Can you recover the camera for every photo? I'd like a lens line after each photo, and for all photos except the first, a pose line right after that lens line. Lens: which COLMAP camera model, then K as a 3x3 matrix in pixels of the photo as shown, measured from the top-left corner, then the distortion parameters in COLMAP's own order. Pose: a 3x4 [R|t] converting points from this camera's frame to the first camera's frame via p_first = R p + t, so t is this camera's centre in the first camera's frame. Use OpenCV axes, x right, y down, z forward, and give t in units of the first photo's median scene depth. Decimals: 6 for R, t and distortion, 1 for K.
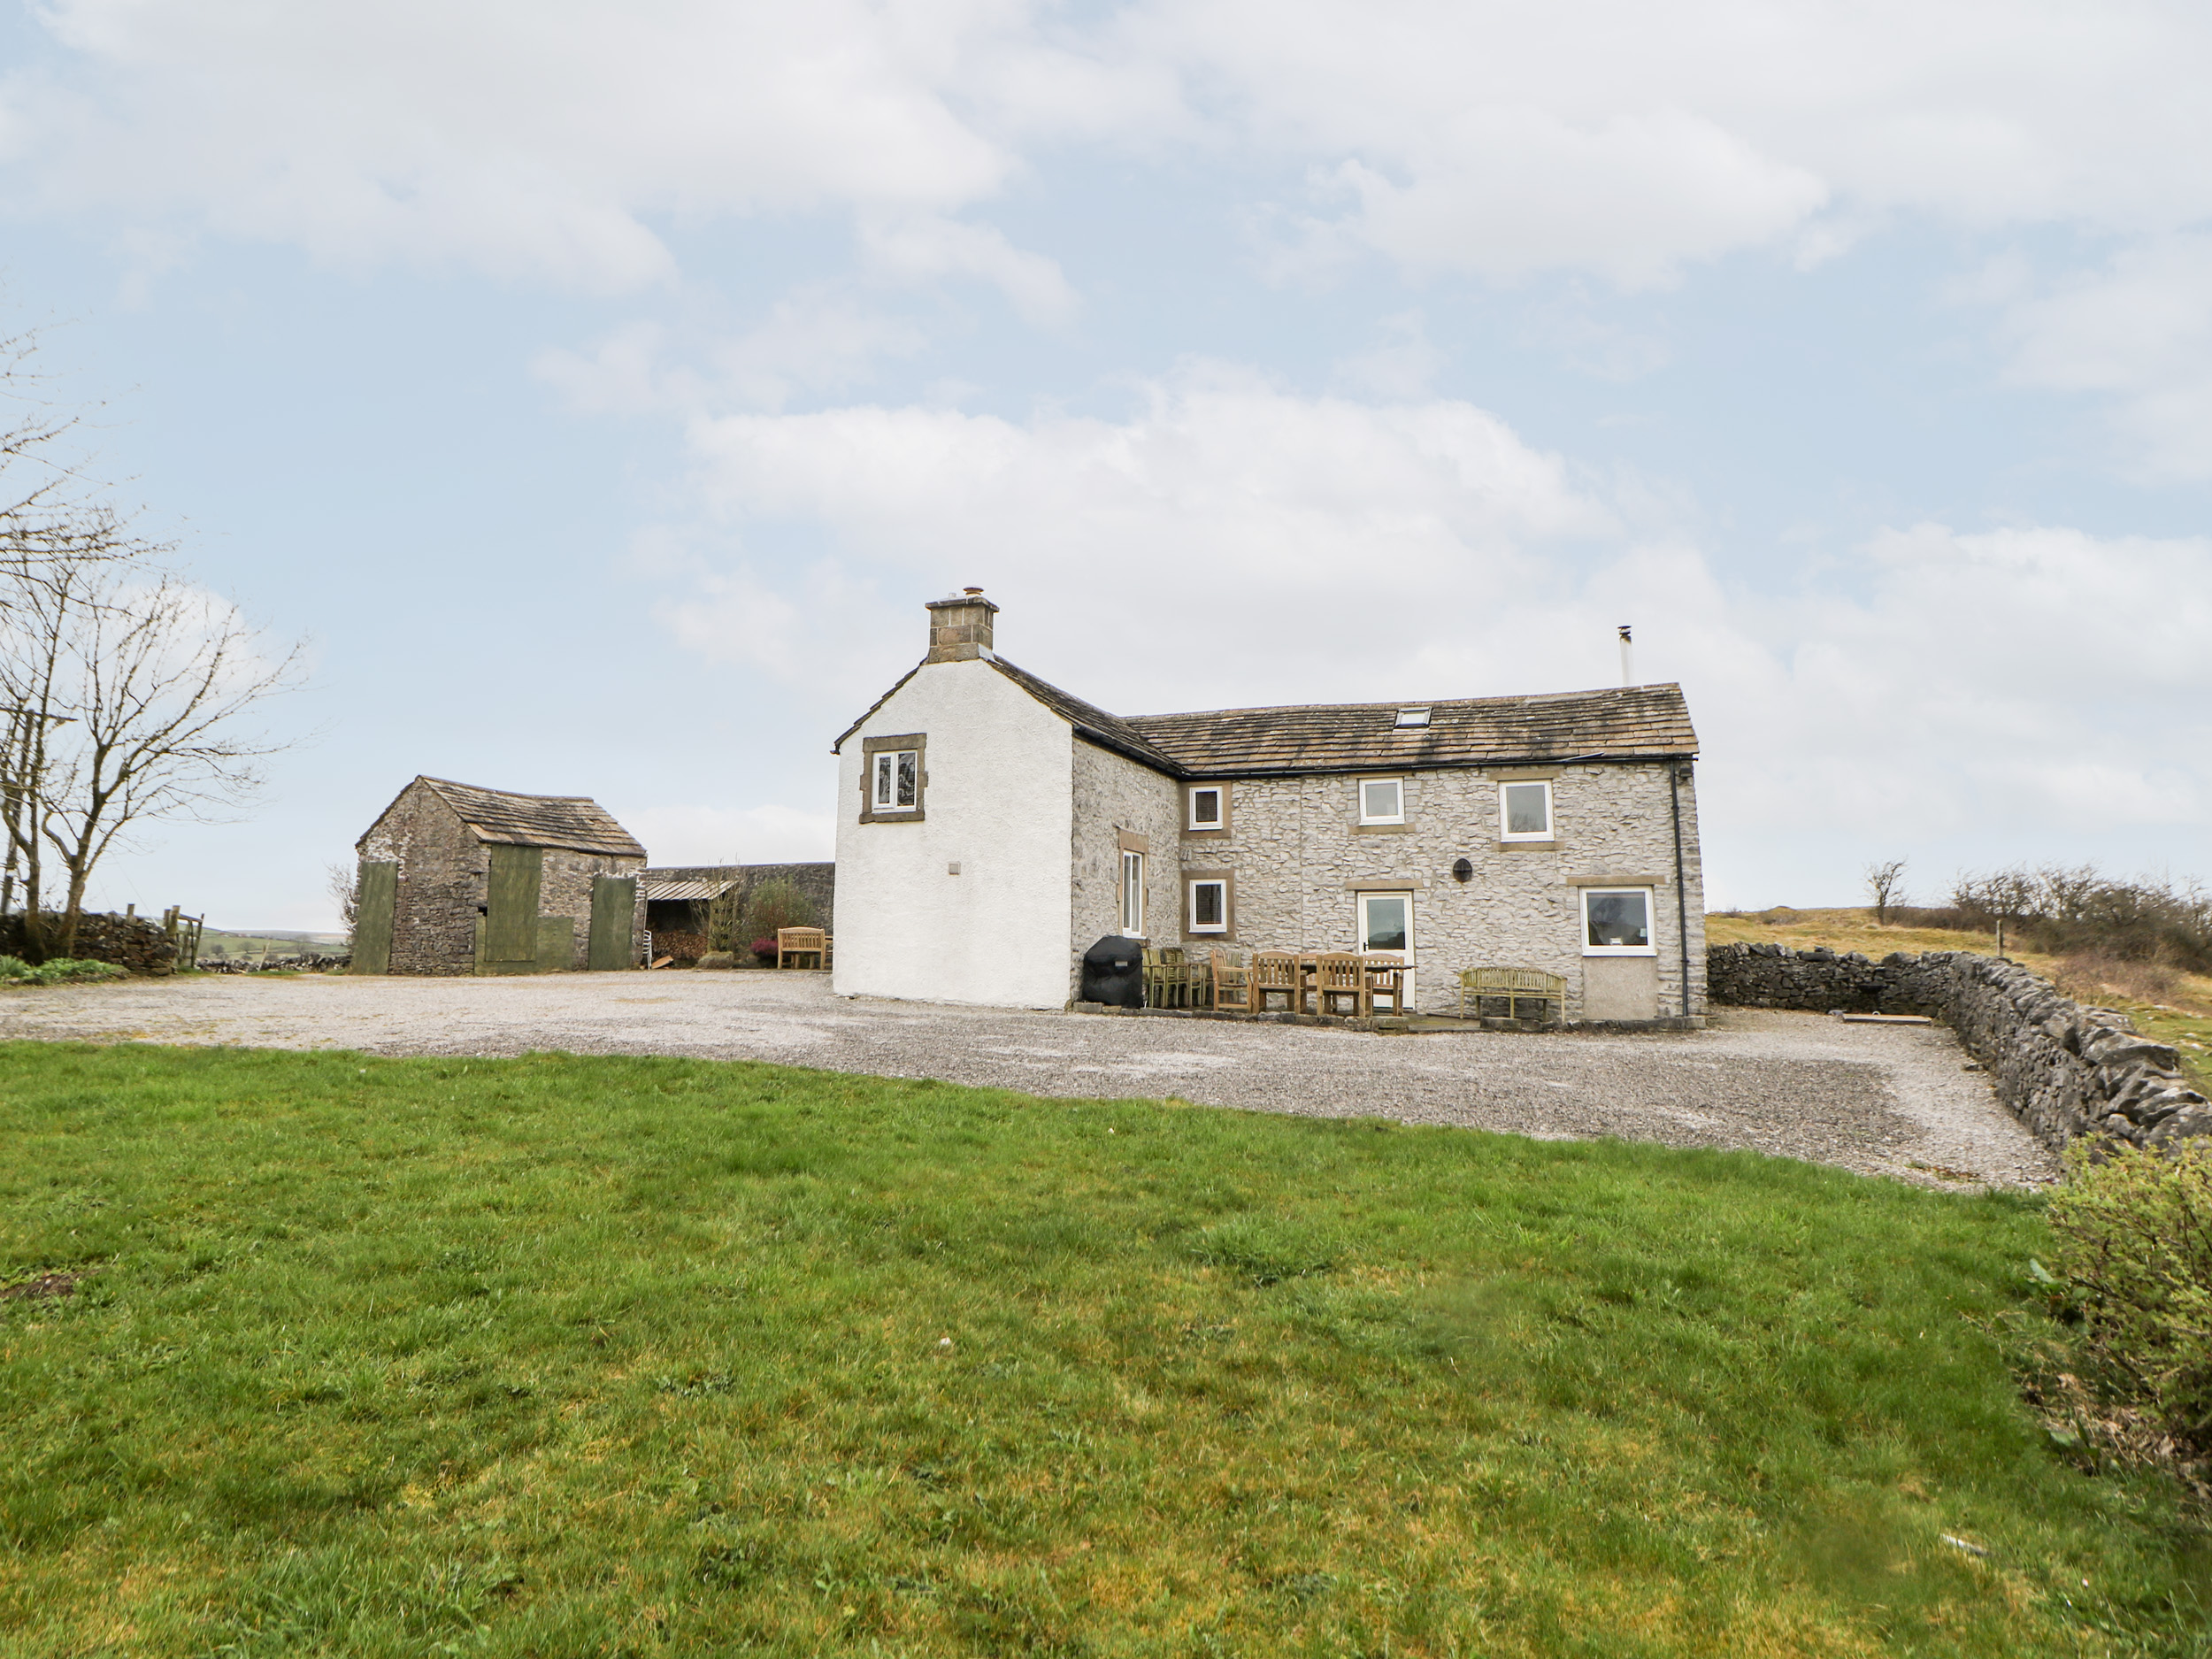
lens RADIAL K [[1364.2, 0, 1106.1], [0, 1364.2, 749.3], [0, 0, 1]] dist [0.006039, 0.000922]
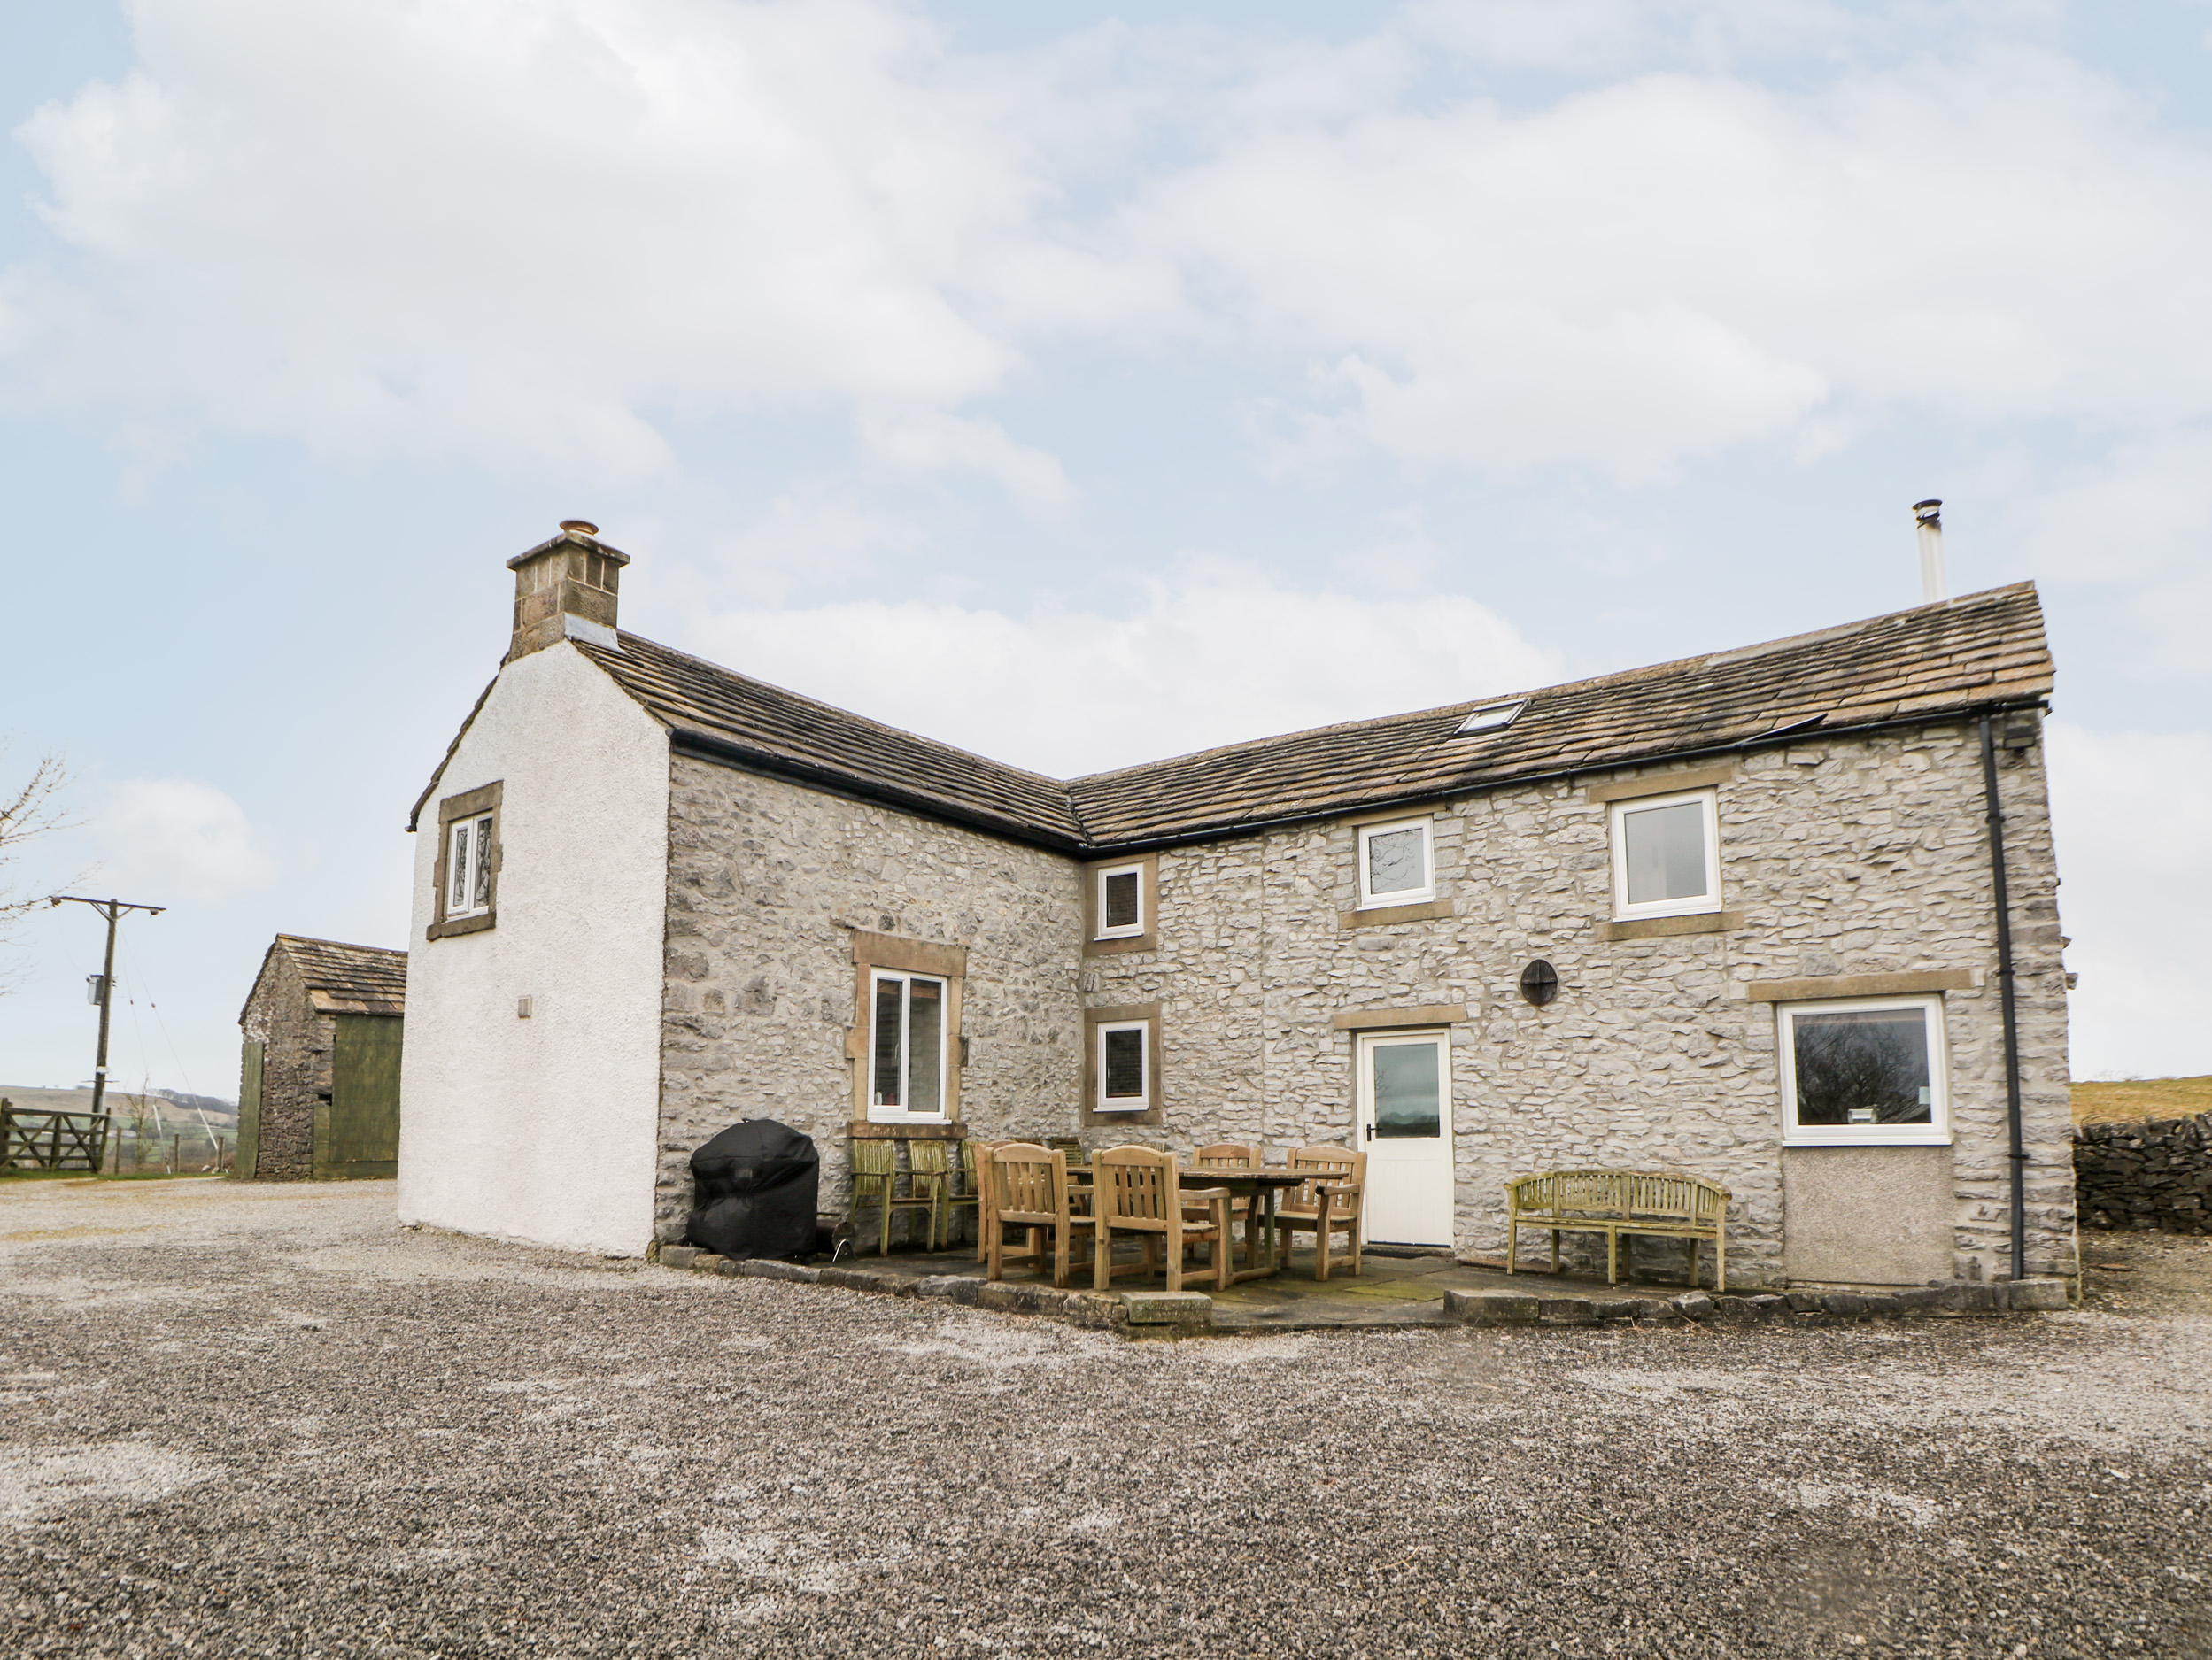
lens RADIAL K [[1354.5, 0, 1105.9], [0, 1354.5, 1017.3], [0, 0, 1]] dist [-0.004729, -0.001384]
pose [[0.956860, -0.036589, -0.288235, 0.251815], [0.053985, 0.997153, 0.052637, 0.066171], [0.285488, -0.065927, 0.956112, 0.466260]]
